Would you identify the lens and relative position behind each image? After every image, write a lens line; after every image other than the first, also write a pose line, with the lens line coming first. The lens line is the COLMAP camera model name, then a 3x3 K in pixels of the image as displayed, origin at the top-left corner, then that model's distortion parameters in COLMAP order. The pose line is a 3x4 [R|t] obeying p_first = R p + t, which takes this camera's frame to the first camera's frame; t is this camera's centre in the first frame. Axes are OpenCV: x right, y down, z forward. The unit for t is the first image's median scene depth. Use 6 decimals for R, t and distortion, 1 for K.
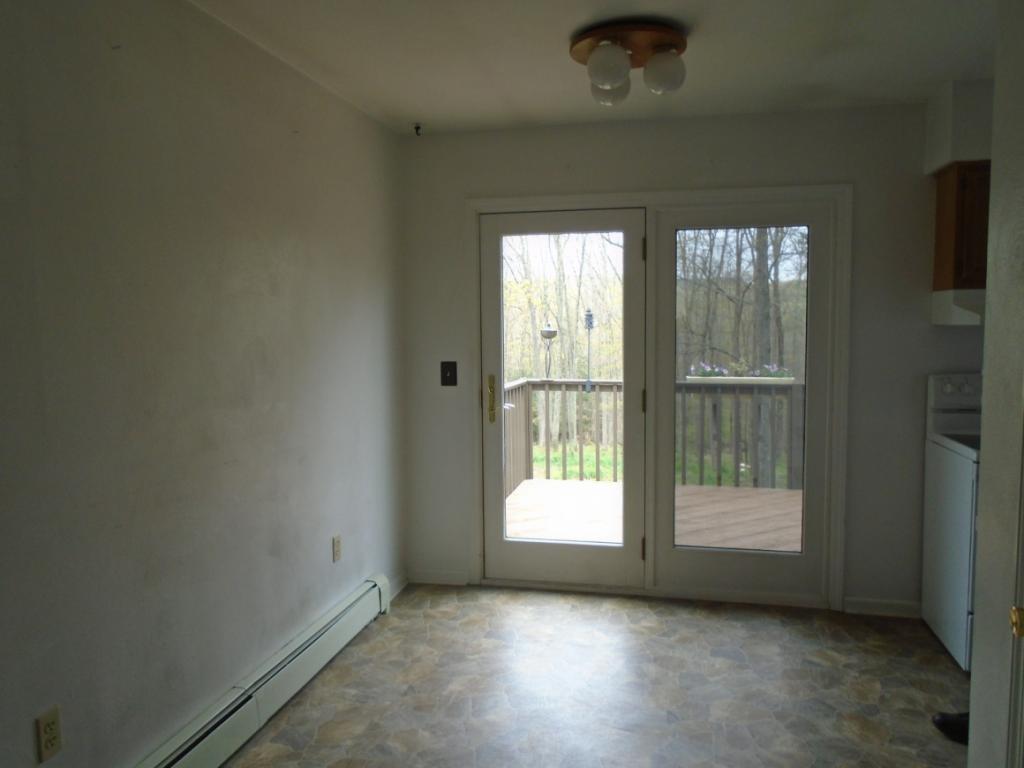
lens RADIAL K [[789.6, 0, 511.8], [0, 789.6, 382.4], [0, 0, 1]] dist [-0.000185, -0.001962]
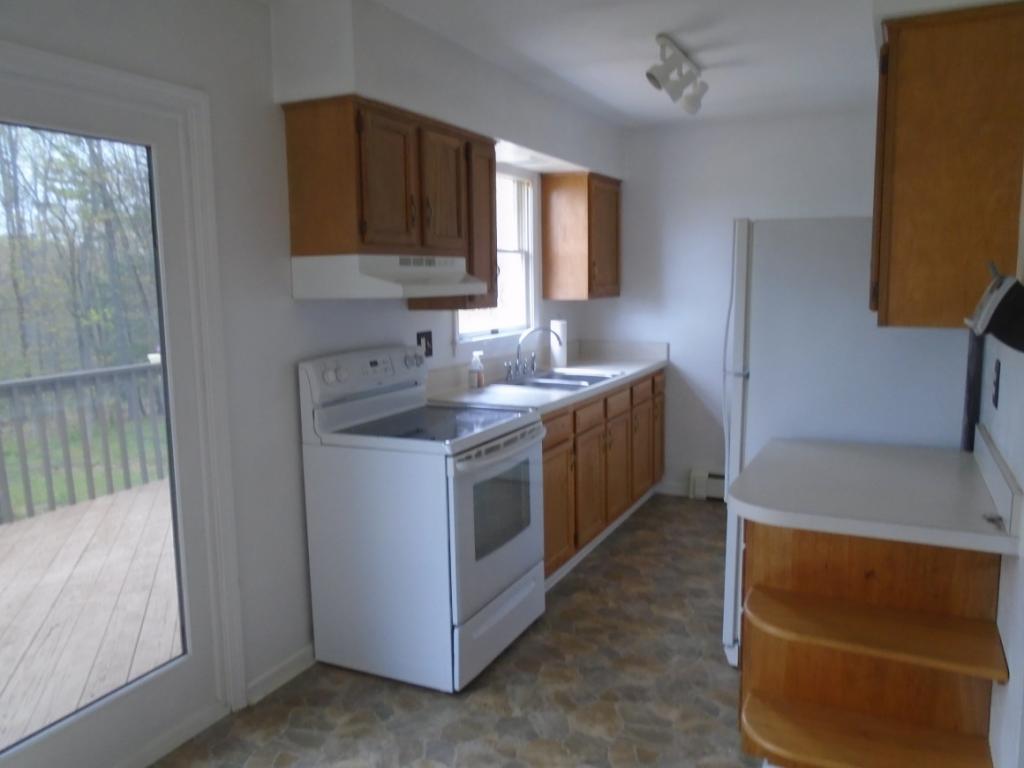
lens RADIAL K [[789.6, 0, 506.9], [0, 789.6, 373.8], [0, 0, 1]] dist [-0.000185, -0.001962]
pose [[0.239023, -0.114685, 0.964217, -0.200282], [0.096775, 0.990870, 0.093865, -0.056891], [-0.966179, 0.070876, 0.247940, 0.647405]]
